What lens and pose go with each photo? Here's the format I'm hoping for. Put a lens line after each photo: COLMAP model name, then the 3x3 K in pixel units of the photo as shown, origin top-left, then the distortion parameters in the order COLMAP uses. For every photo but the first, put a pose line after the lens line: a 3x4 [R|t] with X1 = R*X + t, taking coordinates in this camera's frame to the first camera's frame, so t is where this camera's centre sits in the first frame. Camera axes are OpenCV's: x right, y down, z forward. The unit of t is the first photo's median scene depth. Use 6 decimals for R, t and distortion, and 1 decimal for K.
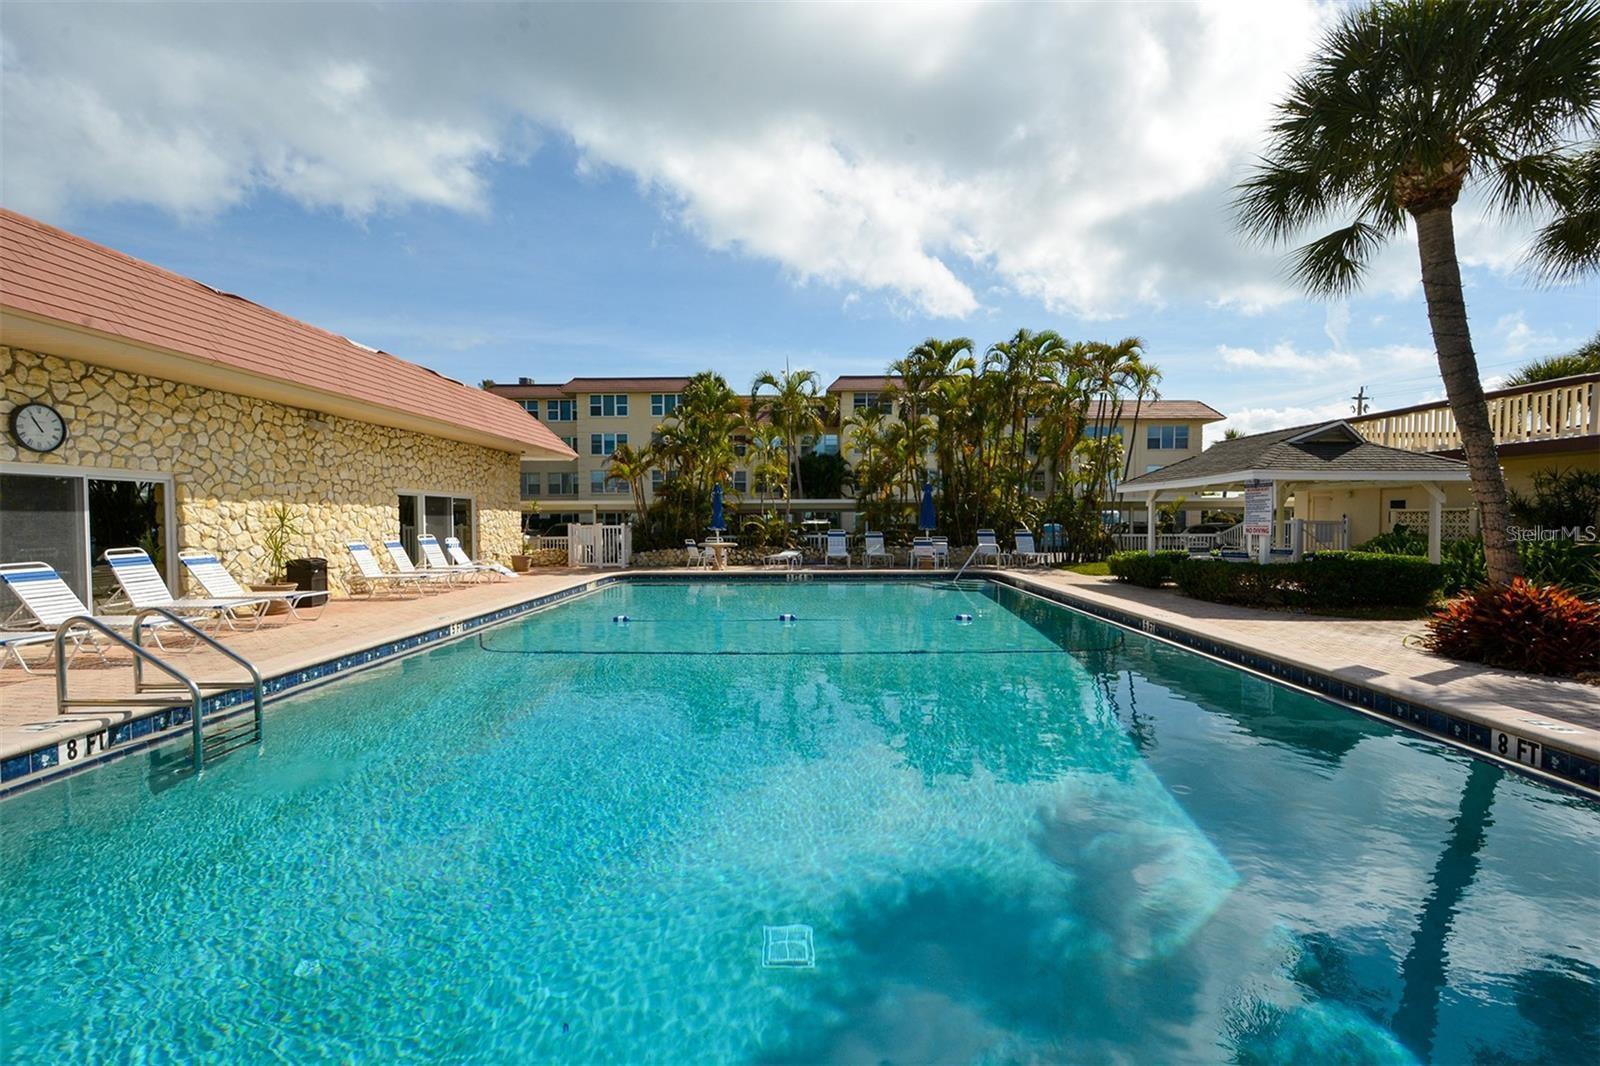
lens RADIAL K [[700.9, 0, 795.0], [0, 700.9, 534.8], [0, 0, 1]] dist [0.010617, -0.009345]
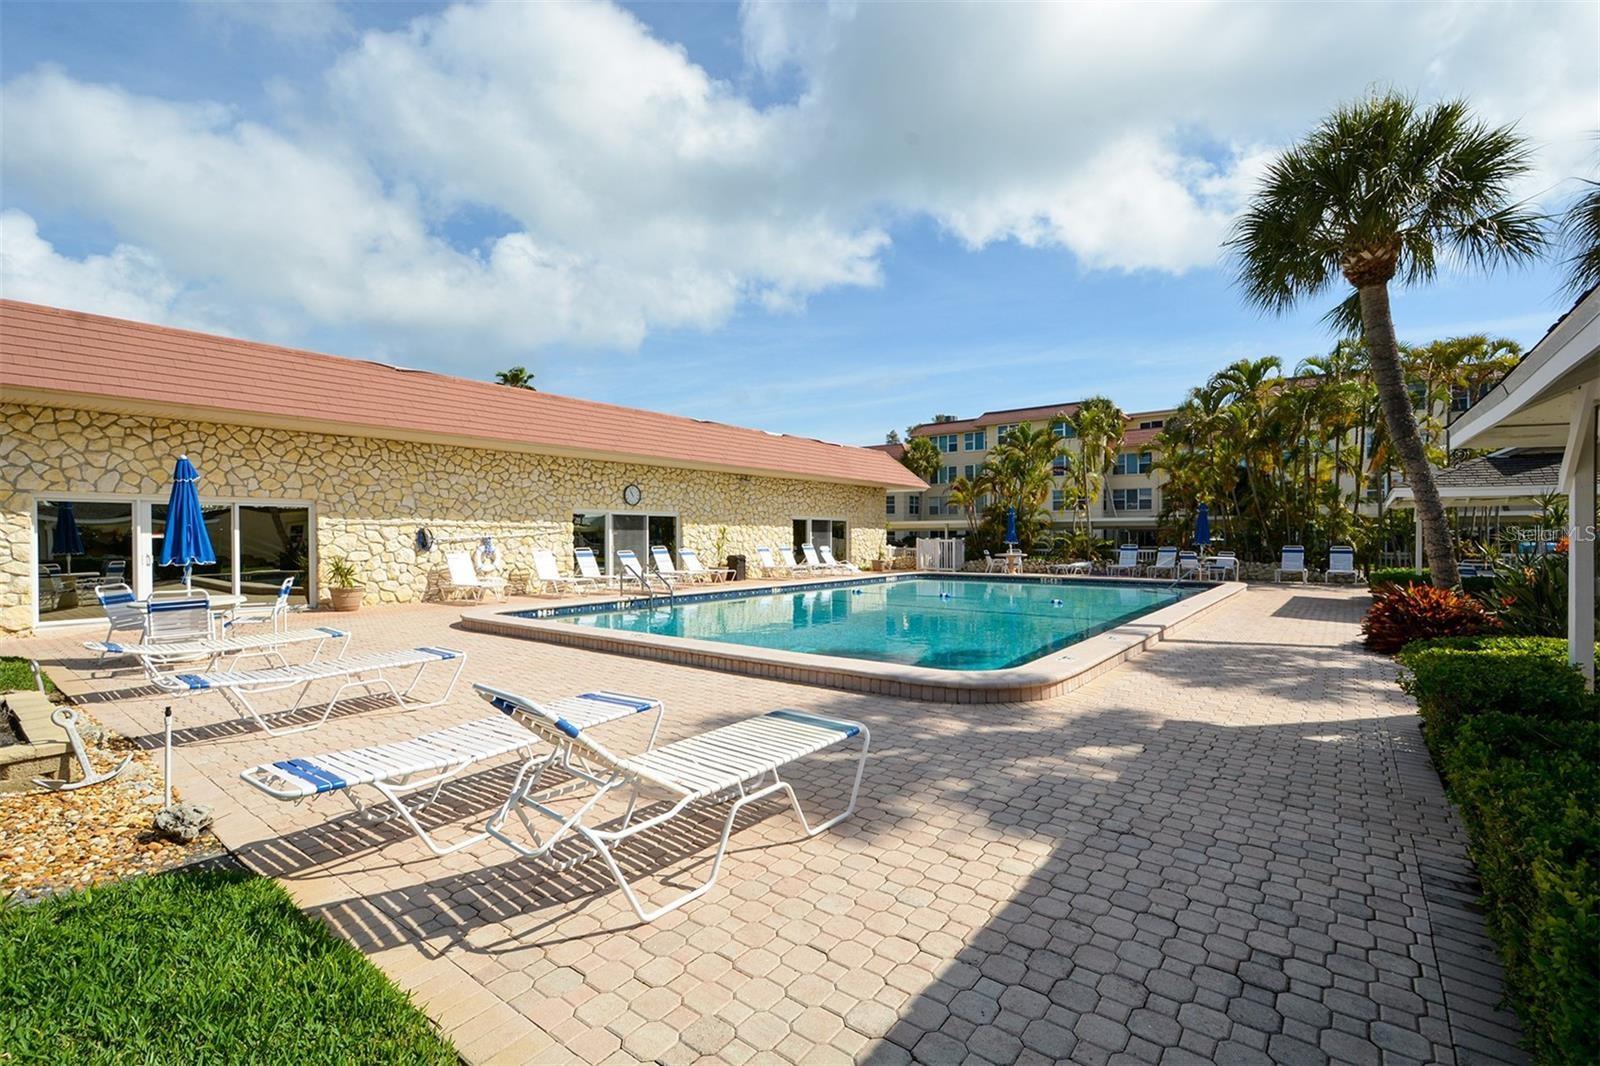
lens RADIAL K [[700.9, 0, 795.0], [0, 700.9, 534.8], [0, 0, 1]] dist [0.010617, -0.009345]
pose [[0.795152, 0.001801, -0.606408, 0.522348], [-0.016880, 0.999674, -0.019165, 0.012339], [0.606176, 0.025476, 0.794923, -0.362267]]
